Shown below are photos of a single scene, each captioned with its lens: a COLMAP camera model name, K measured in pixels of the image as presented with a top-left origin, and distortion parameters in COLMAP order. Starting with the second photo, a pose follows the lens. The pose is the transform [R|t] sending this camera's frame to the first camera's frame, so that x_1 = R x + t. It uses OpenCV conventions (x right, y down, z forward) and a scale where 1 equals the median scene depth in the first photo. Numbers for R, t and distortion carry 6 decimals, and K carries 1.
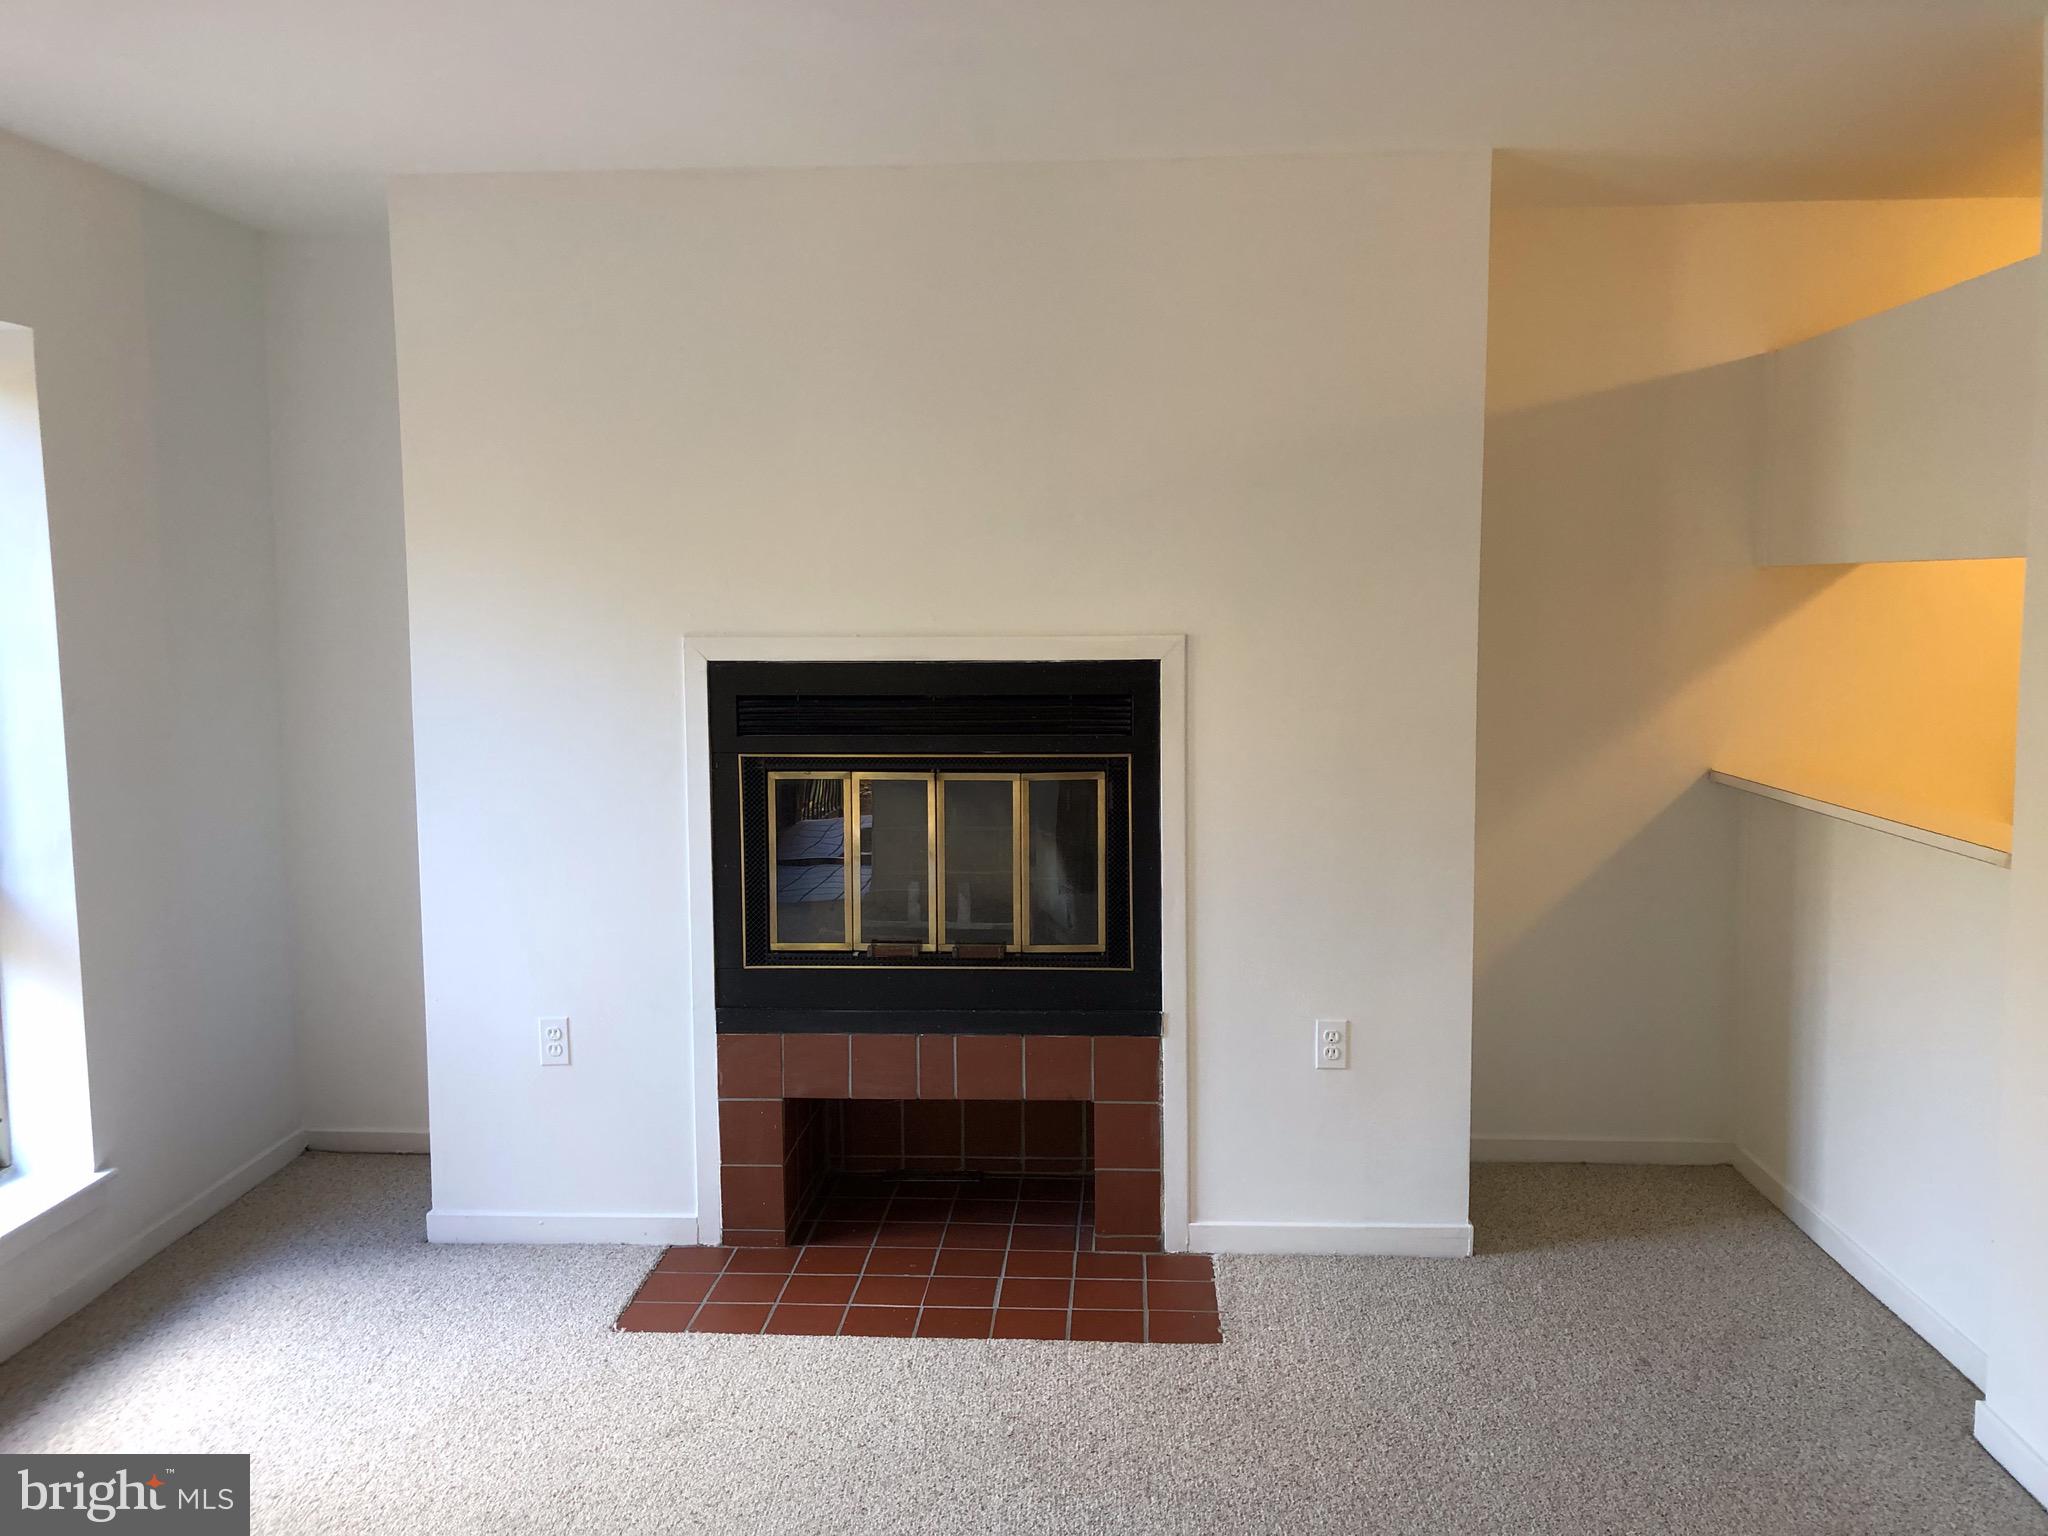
lens RADIAL K [[1676.5, 0, 1020.6], [0, 1676.5, 753.3], [0, 0, 1]] dist [0.020482, -0.023538]
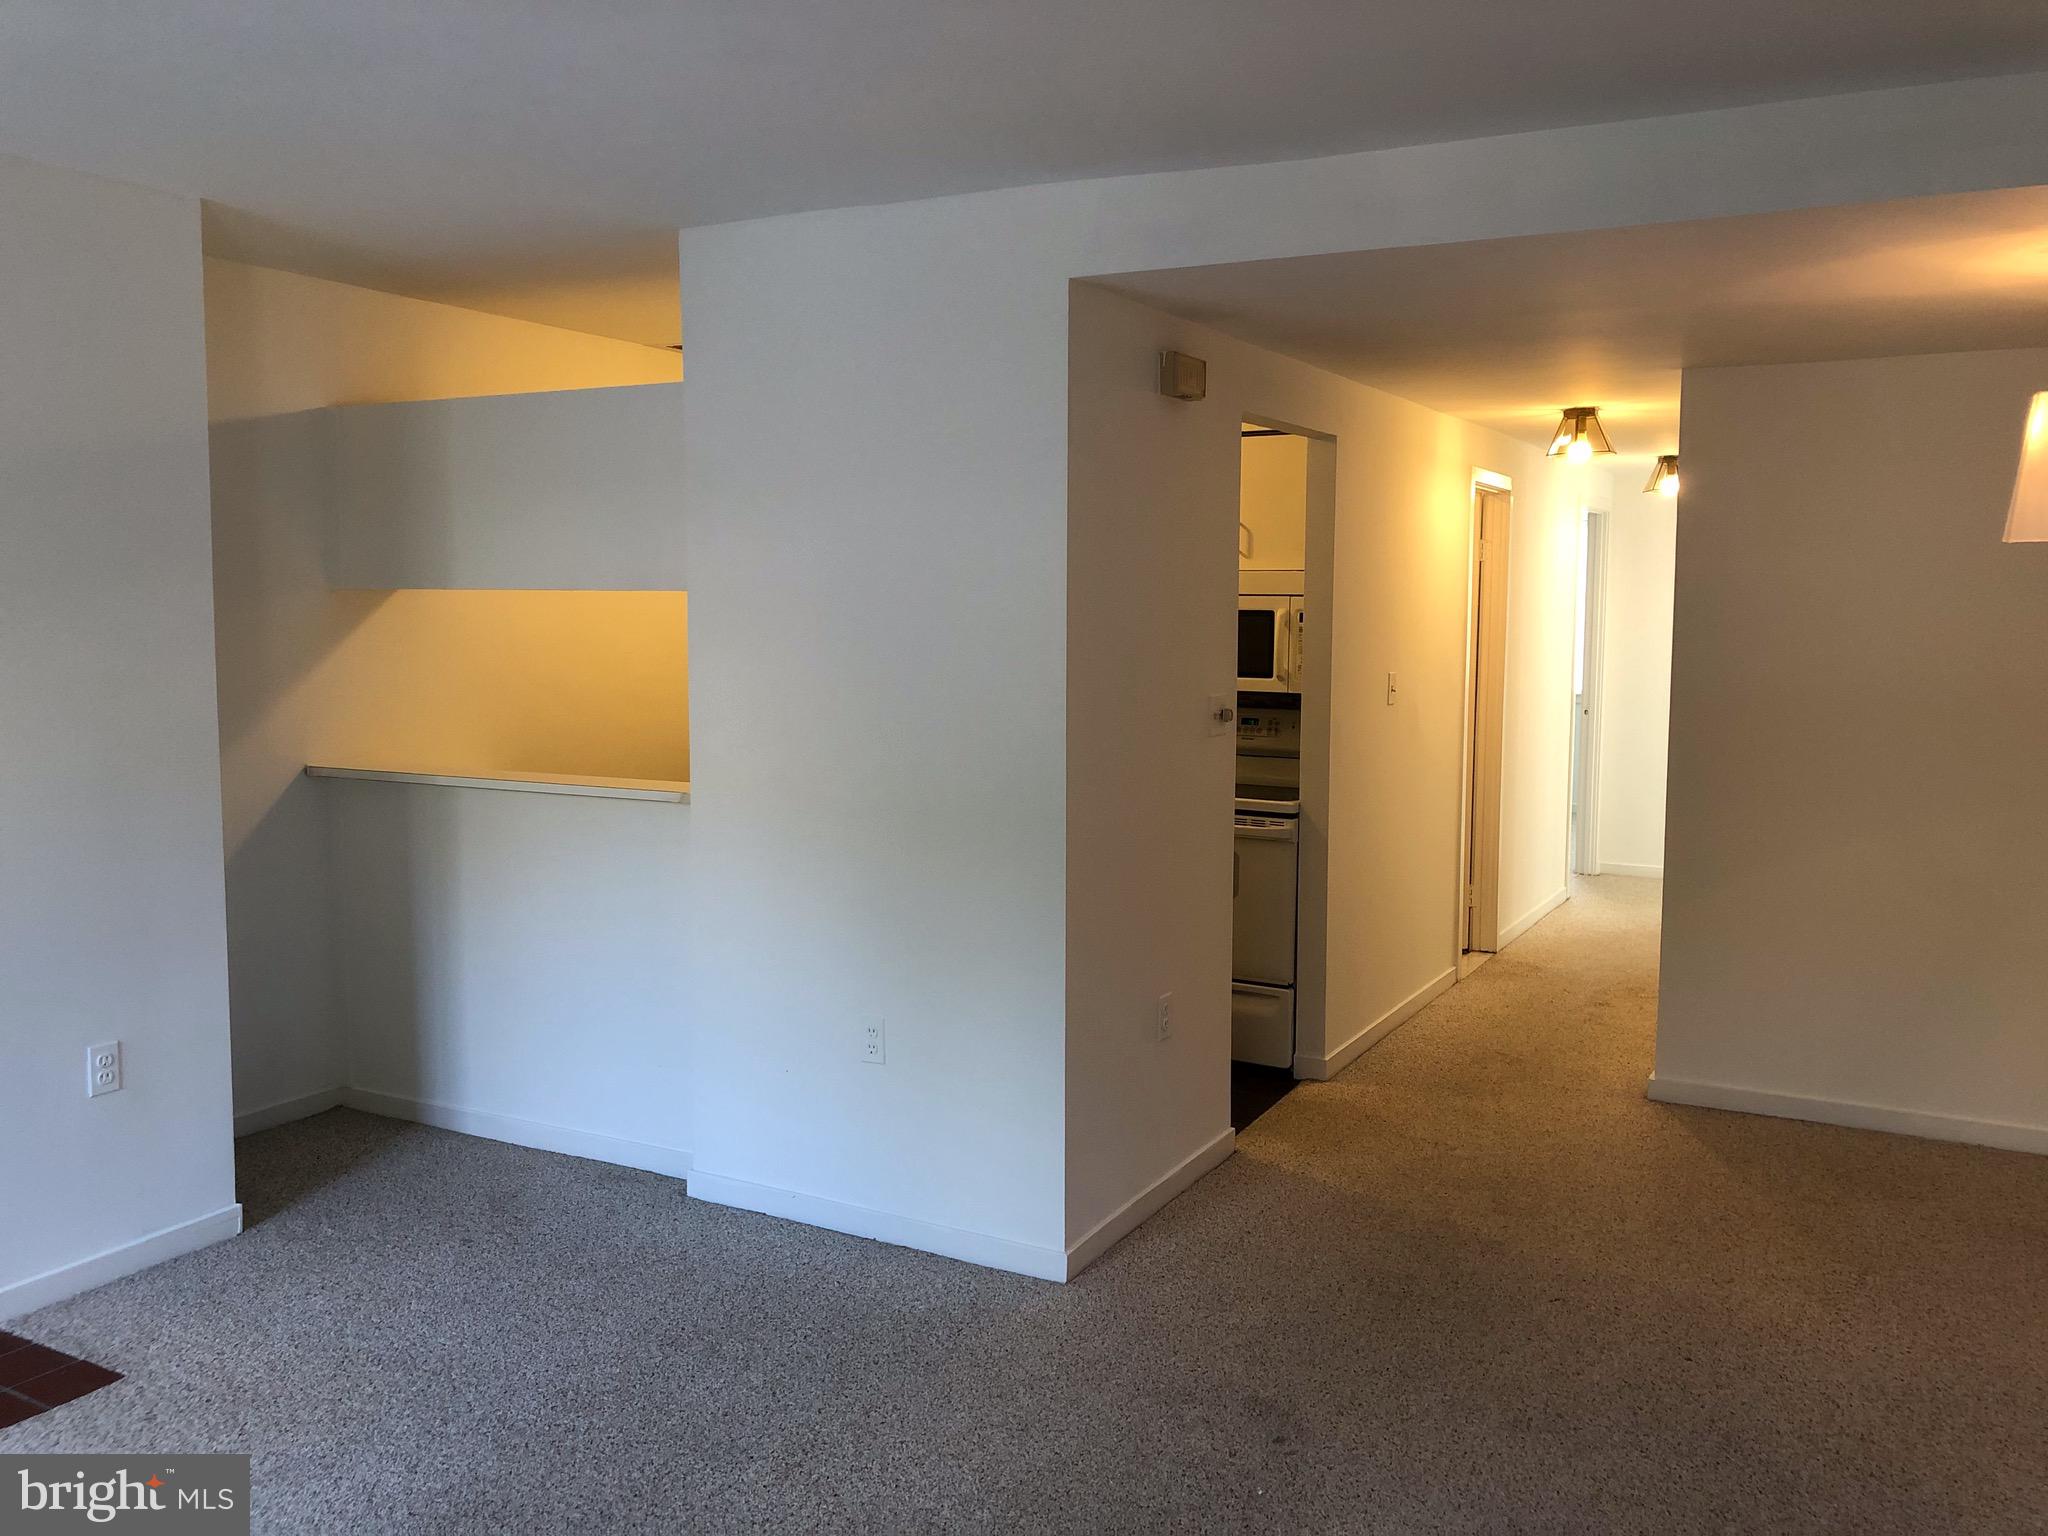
lens RADIAL K [[1676.5, 0, 1019.0], [0, 1676.5, 777.6], [0, 0, 1]] dist [0.020482, -0.023538]
pose [[0.427491, -0.087113, 0.899813, -0.460903], [0.079668, 0.995104, 0.058489, -0.012367], [-0.900503, 0.046683, 0.432338, 0.077581]]
